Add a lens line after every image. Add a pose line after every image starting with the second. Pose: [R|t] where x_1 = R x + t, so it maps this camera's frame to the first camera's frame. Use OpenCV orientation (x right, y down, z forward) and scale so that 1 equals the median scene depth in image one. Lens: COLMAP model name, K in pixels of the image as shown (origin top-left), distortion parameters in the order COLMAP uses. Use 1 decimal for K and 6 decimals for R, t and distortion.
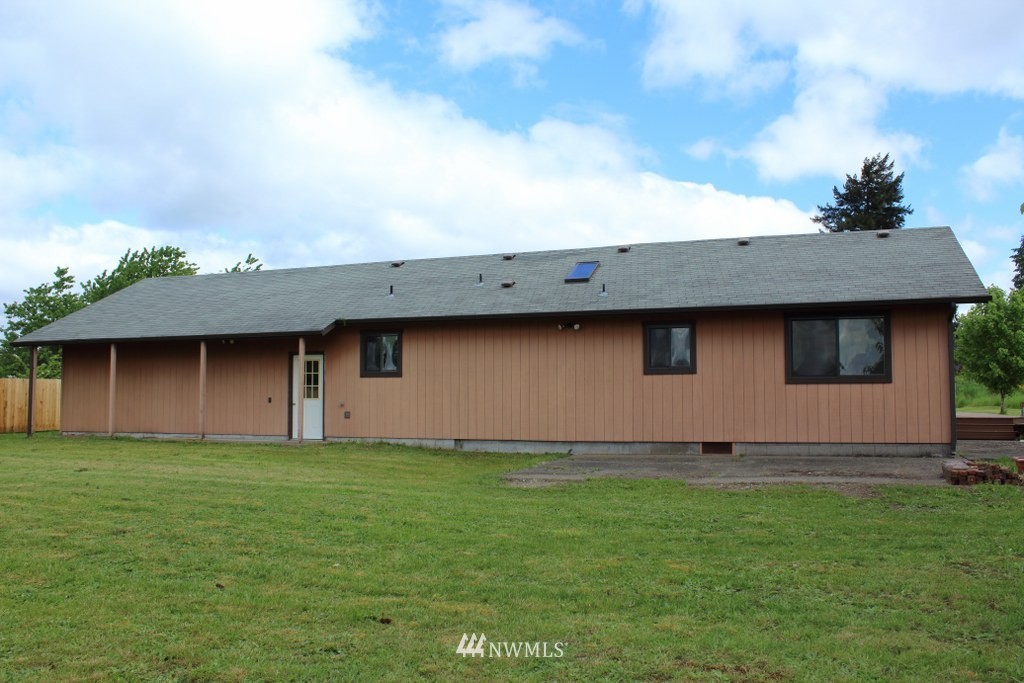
lens RADIAL K [[854.0, 0, 512.0], [0, 854.0, 341.5], [0, 0, 1]] dist [-0.154315, 0.144030]
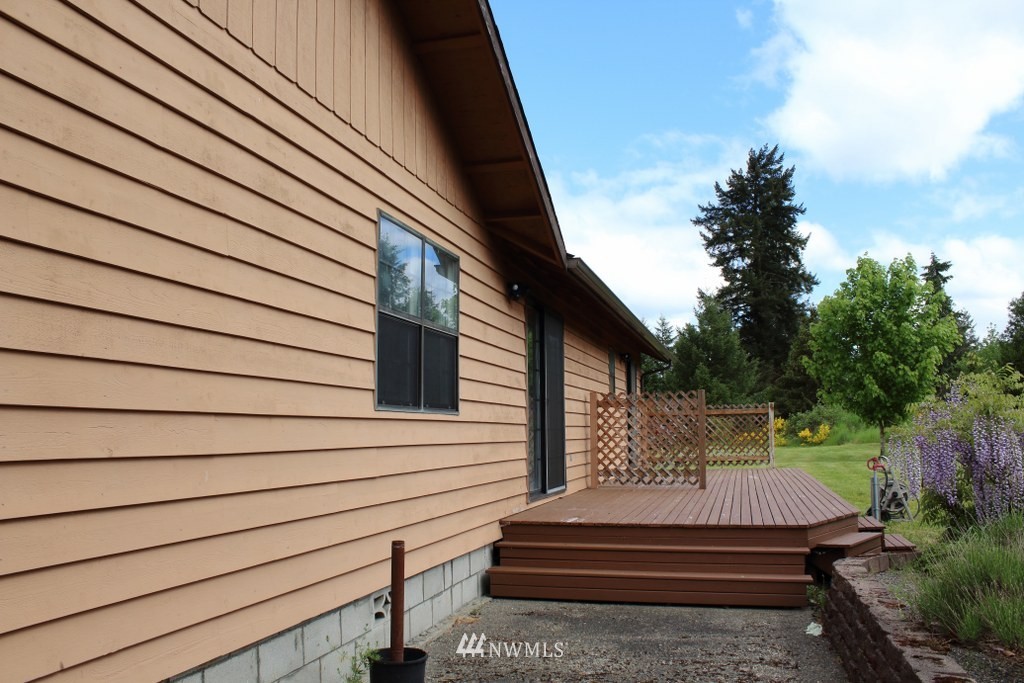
lens RADIAL K [[854.0, 0, 512.0], [0, 854.0, 341.5], [0, 0, 1]] dist [-0.154315, 0.144030]
pose [[0.996859, -0.001686, 0.079175, 0.173422], [0.004598, 0.999319, -0.036605, 0.013933], [-0.079060, 0.036854, 0.996188, 0.254621]]
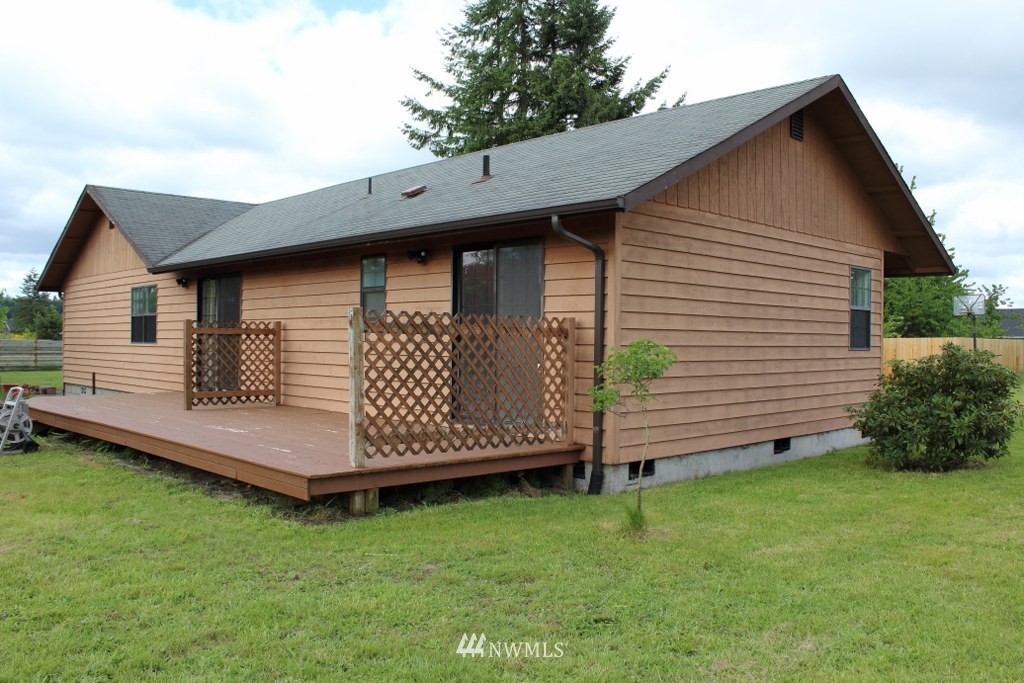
lens RADIAL K [[854.0, 0, 512.0], [0, 854.0, 341.5], [0, 0, 1]] dist [-0.154315, 0.144030]
pose [[-0.444786, -0.002138, -0.895634, 0.584126], [0.055181, 0.998032, -0.029786, 0.053587], [0.893935, -0.062670, -0.443793, 0.947955]]
